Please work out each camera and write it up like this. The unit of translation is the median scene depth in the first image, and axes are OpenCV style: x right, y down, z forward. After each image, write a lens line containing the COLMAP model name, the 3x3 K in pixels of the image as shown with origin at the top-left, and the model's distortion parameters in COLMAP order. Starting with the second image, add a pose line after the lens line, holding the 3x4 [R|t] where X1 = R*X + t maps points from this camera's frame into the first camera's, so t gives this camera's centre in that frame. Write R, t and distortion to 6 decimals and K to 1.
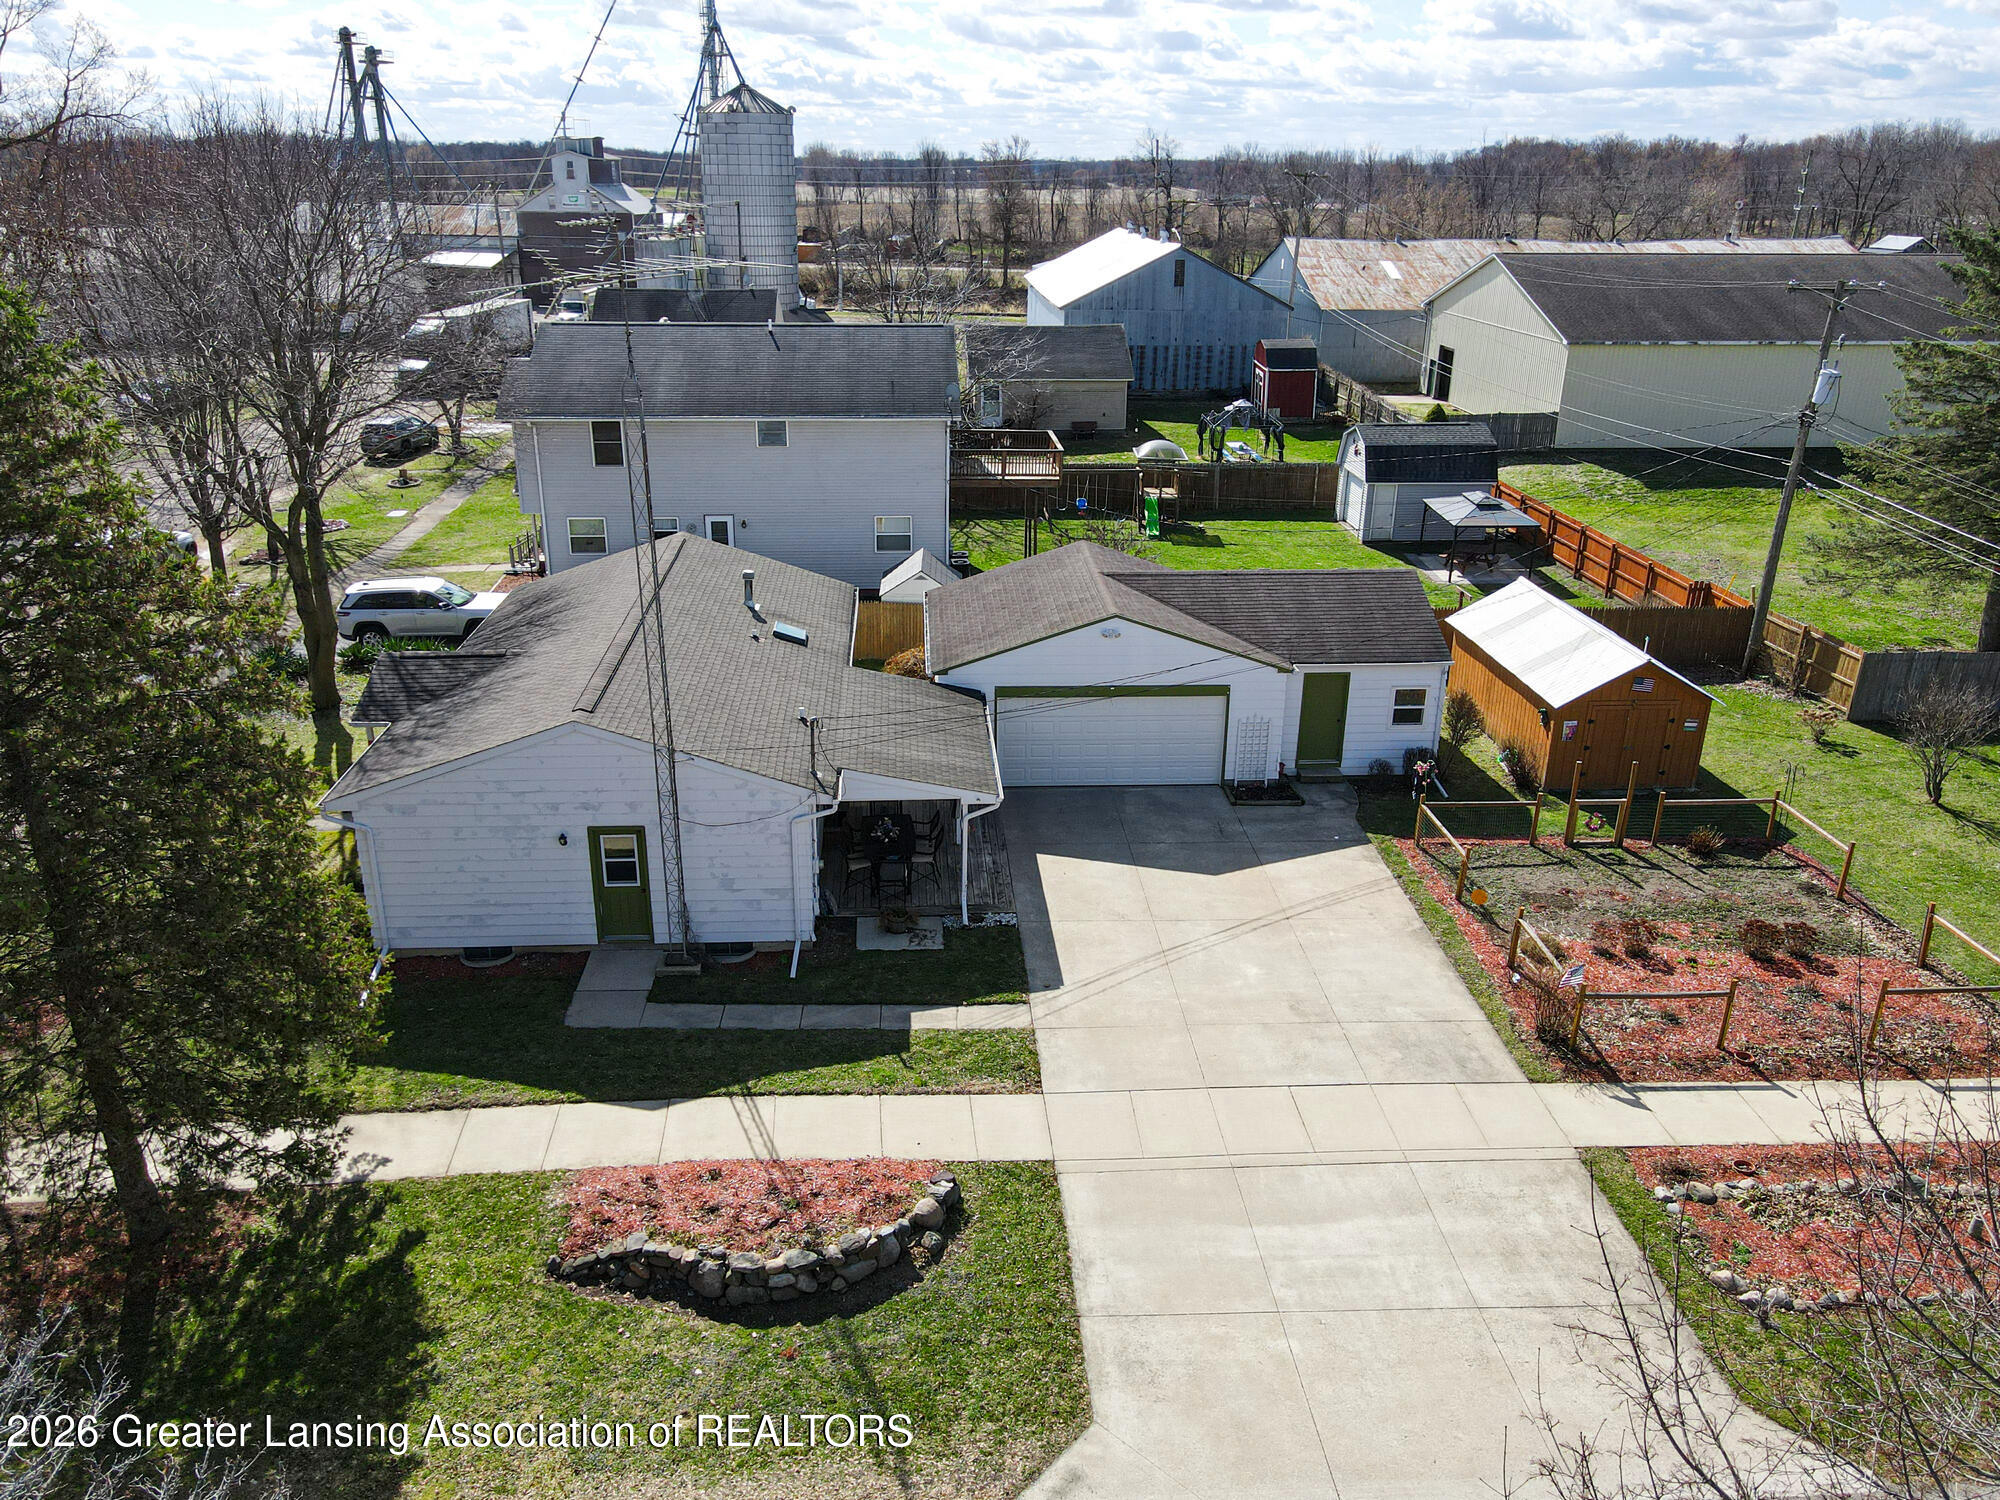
lens RADIAL K [[1462.0, 0, 988.7], [0, 1462.0, 749.7], [0, 0, 1]] dist [-0.009024, 0.049078]
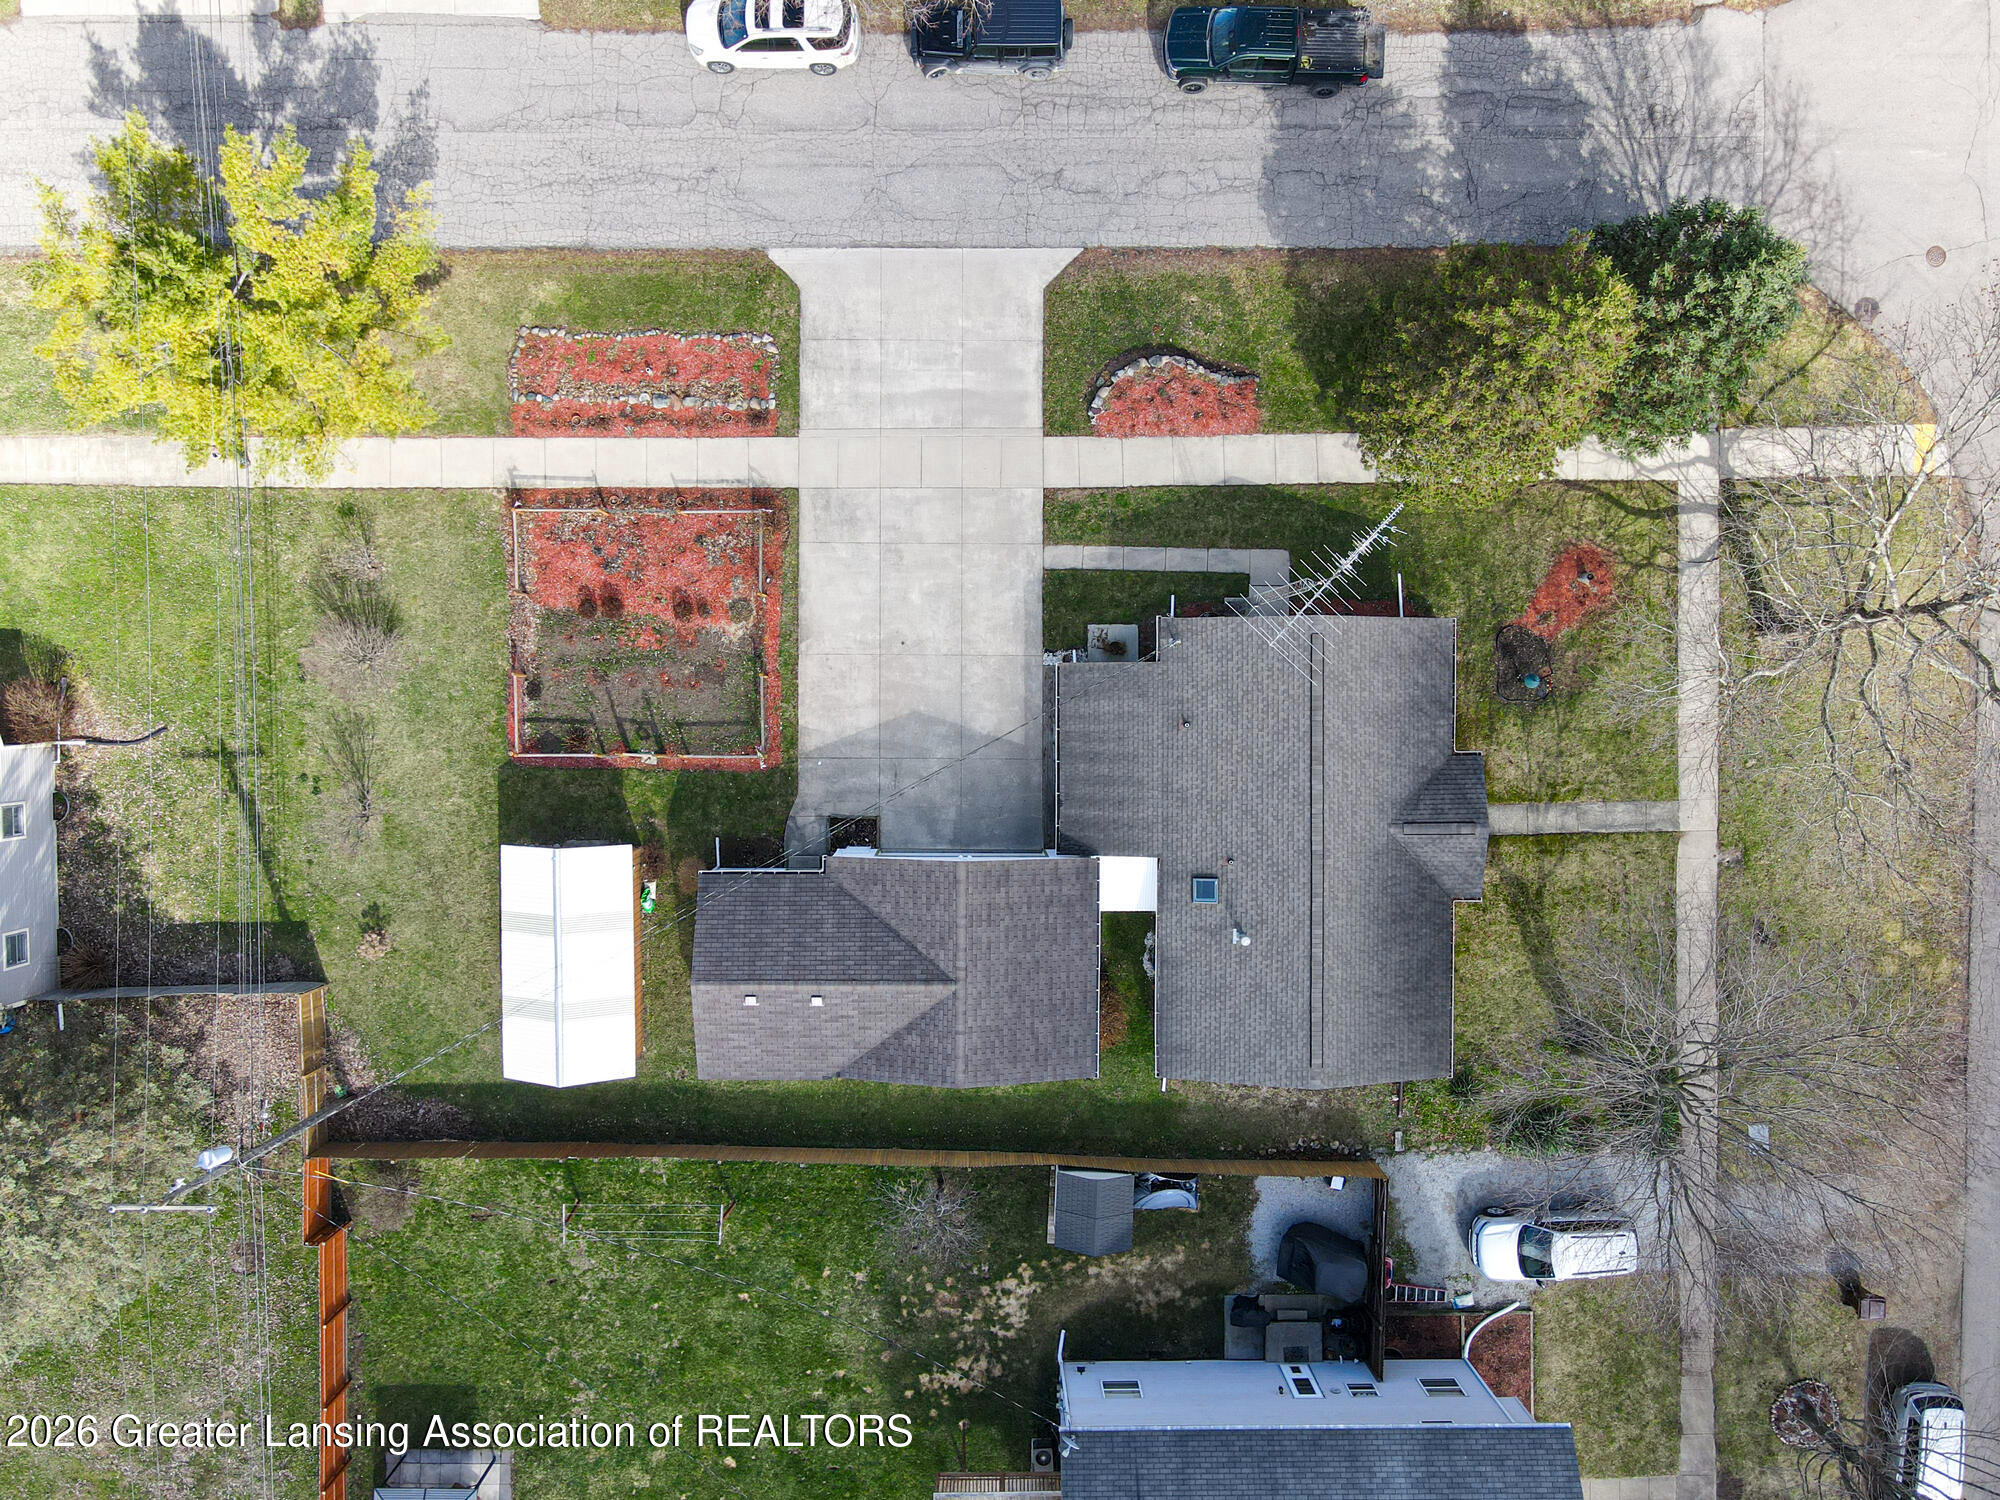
lens RADIAL K [[1462.0, 0, 988.7], [0, 1462.0, 749.7], [0, 0, 1]] dist [-0.009024, 0.049078]
pose [[-0.998175, -0.058498, -0.015002, 0.094032], [0.009324, -0.394713, 0.918757, -1.366784], [-0.059666, 0.916940, 0.394538, 0.410950]]
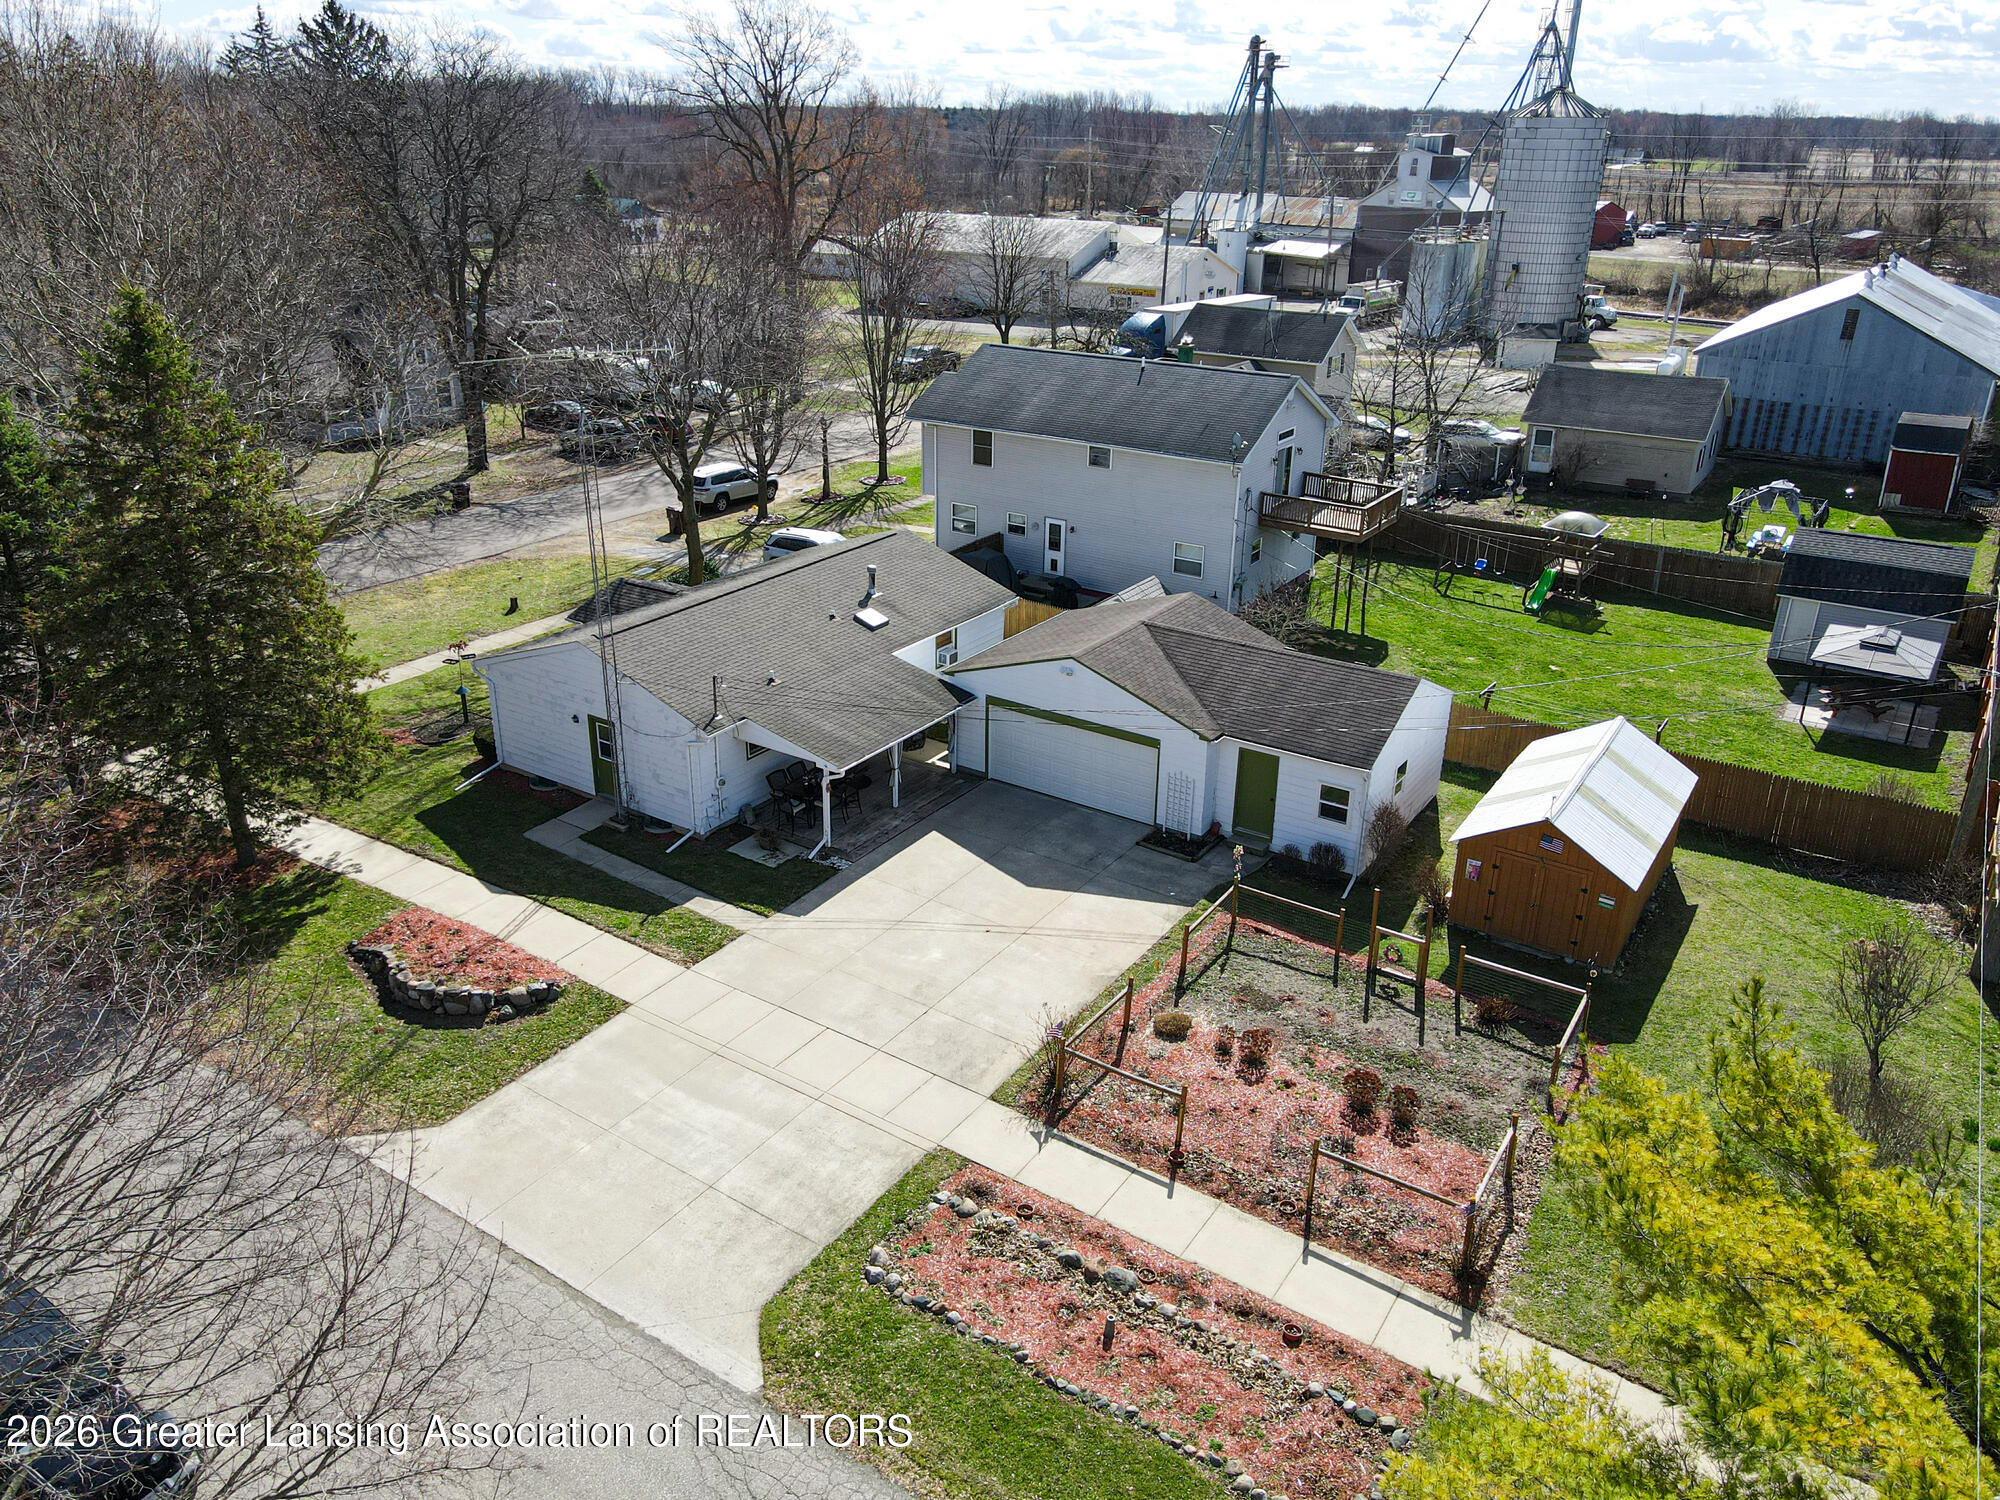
lens RADIAL K [[1462.0, 0, 988.7], [0, 1462.0, 749.7], [0, 0, 1]] dist [-0.009024, 0.049078]
pose [[0.795192, 0.240540, -0.556605, 0.752578], [-0.228883, 0.969114, 0.091814, -0.120590], [0.561499, 0.054388, 0.825688, 0.006627]]
